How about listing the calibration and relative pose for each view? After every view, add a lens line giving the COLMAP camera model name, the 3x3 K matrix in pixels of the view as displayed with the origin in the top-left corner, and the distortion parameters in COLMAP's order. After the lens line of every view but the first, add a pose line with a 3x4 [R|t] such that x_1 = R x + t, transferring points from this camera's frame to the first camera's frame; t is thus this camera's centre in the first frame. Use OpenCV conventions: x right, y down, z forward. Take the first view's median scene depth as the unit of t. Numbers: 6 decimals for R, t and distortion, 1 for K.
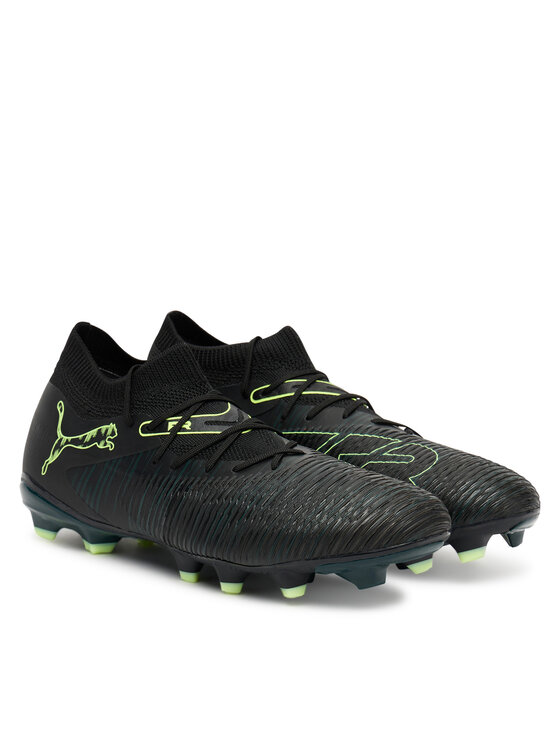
lens RADIAL K [[2194.5, 0, 279.9], [0, 2194.5, 372.8], [0, 0, 1]] dist [-0.055713, 0.000000]
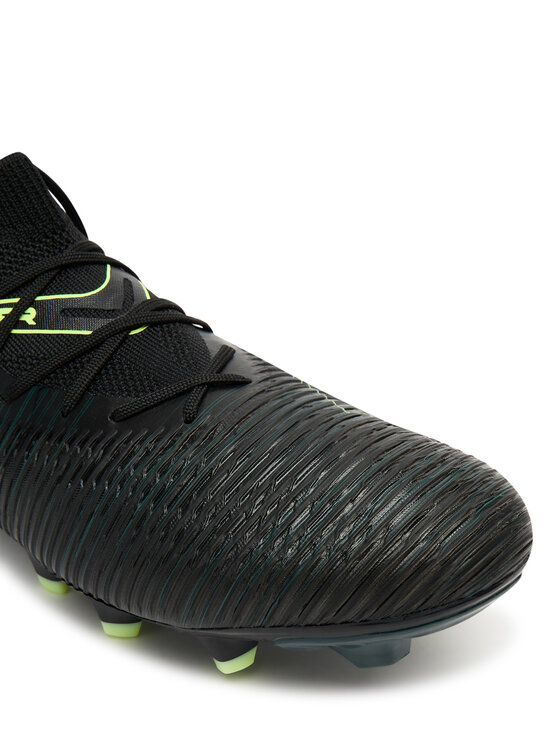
lens RADIAL K [[778.2, 0, 284.3], [0, 778.2, 371.7], [0, 0, 1]] dist [0.016538, 0.000000]
pose [[0.998227, -0.026179, 0.053453, 0.010032], [0.006260, 0.939273, 0.343114, -0.029249], [-0.059189, -0.342171, 0.937771, 0.827587]]
